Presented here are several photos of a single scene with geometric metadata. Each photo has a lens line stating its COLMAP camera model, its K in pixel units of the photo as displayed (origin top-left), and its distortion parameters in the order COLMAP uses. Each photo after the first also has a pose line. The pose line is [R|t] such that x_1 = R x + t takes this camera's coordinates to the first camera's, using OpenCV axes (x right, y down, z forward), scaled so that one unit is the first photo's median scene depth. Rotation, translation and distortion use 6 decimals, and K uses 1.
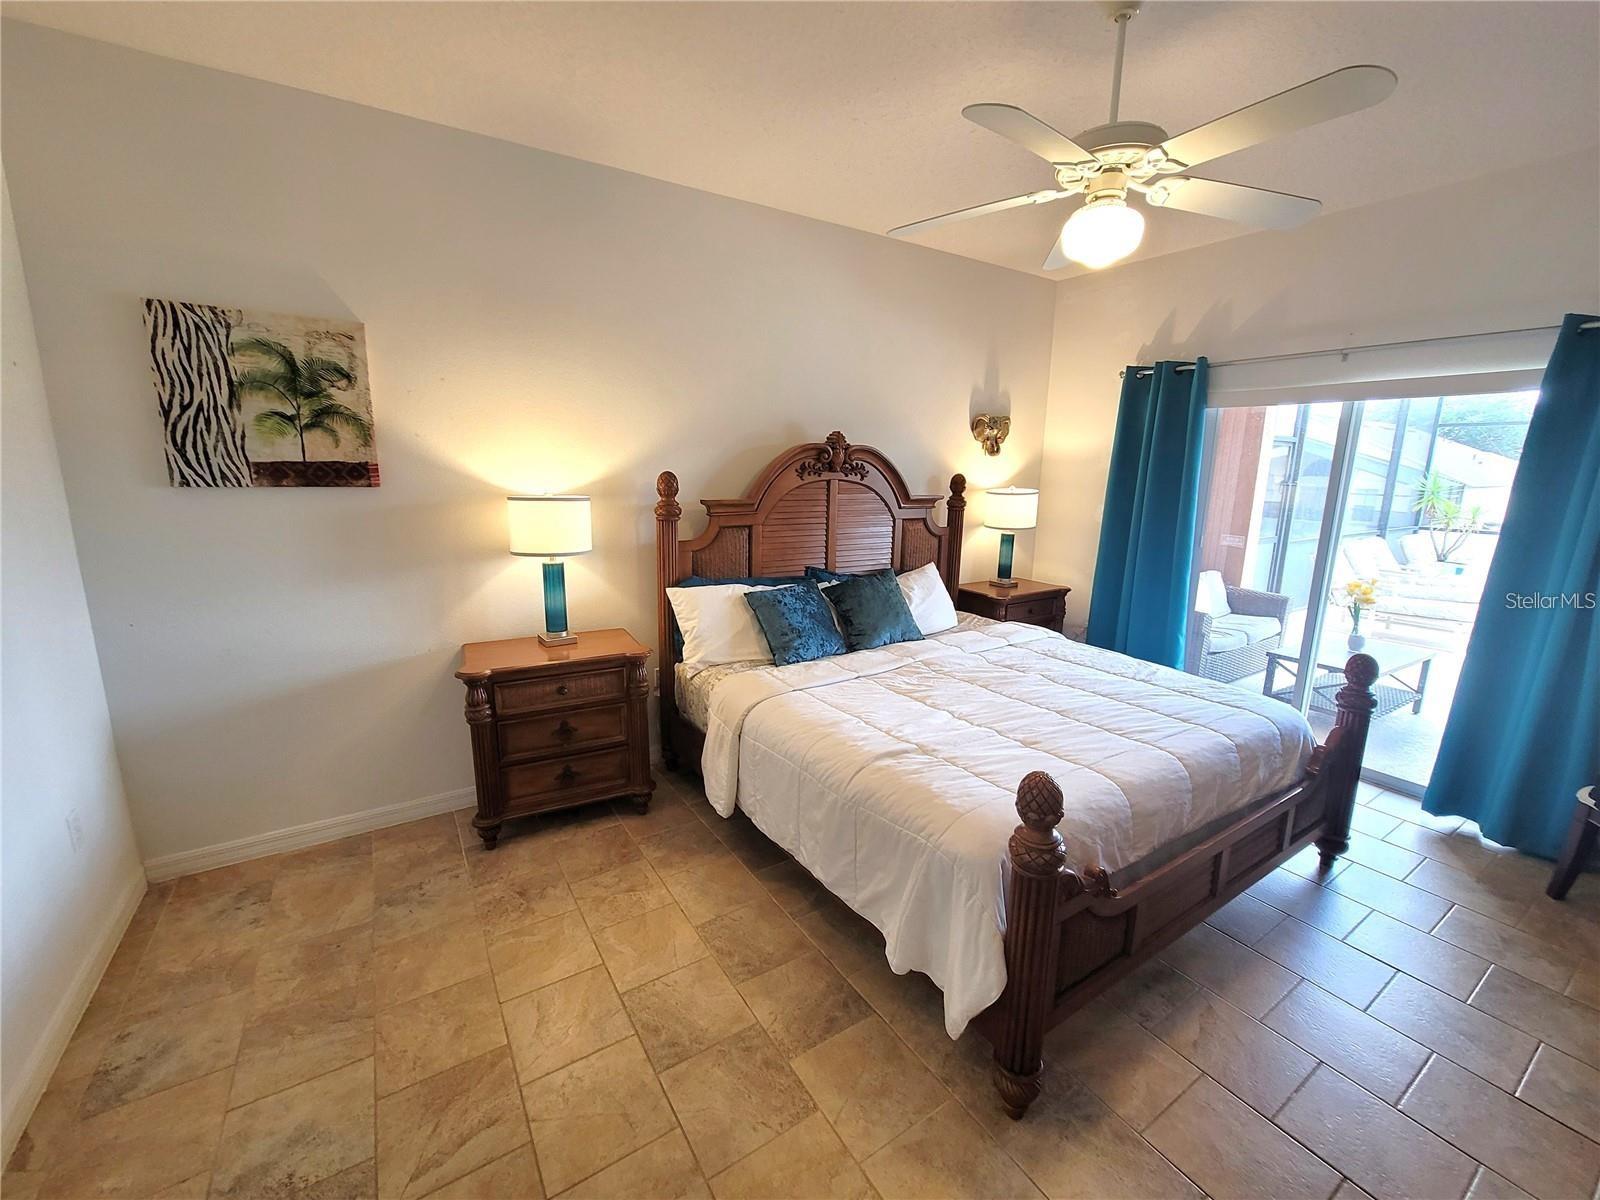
lens RADIAL K [[656.5, 0, 798.5], [0, 656.5, 595.7], [0, 0, 1]] dist [-0.008096, 0.000377]
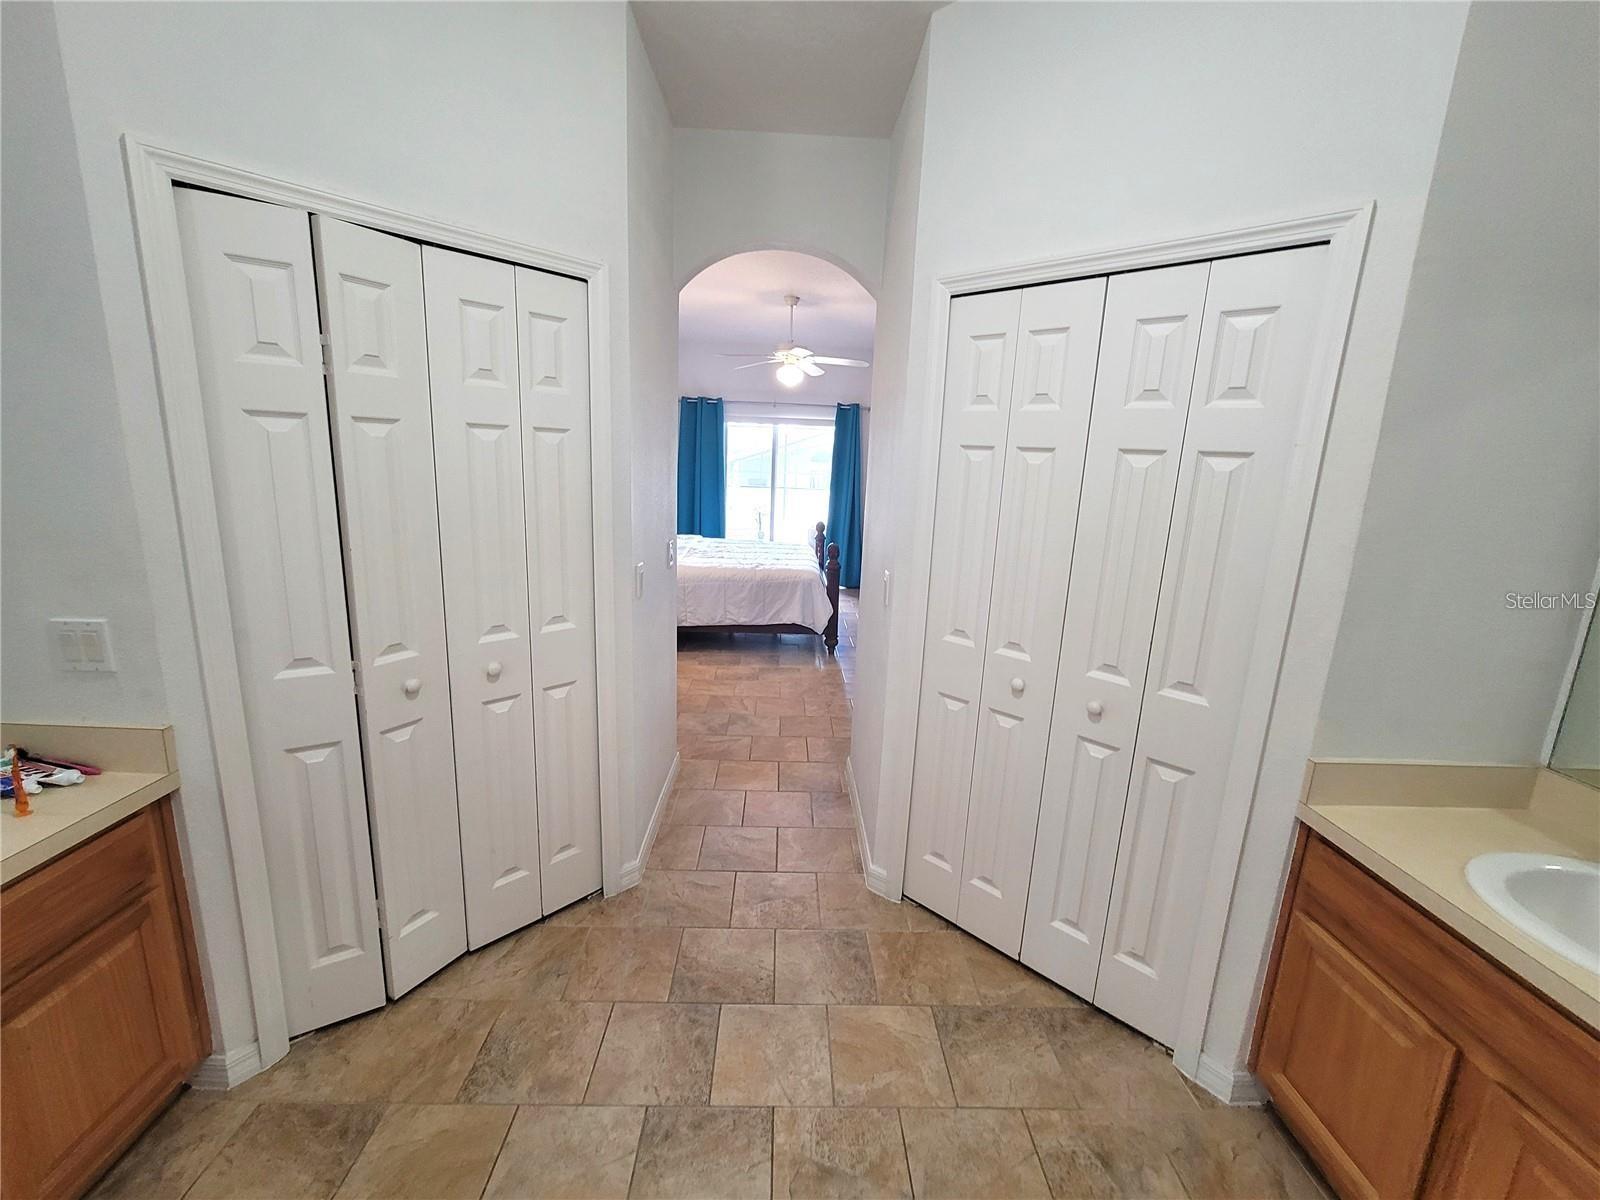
lens RADIAL K [[656.5, 0, 802.6], [0, 656.5, 587.6], [0, 0, 1]] dist [-0.008096, 0.000377]
pose [[0.524421, -0.166298, 0.835061, -1.807936], [0.141285, 0.984141, 0.107259, 0.067676], [-0.839655, 0.061732, 0.539600, -0.502212]]
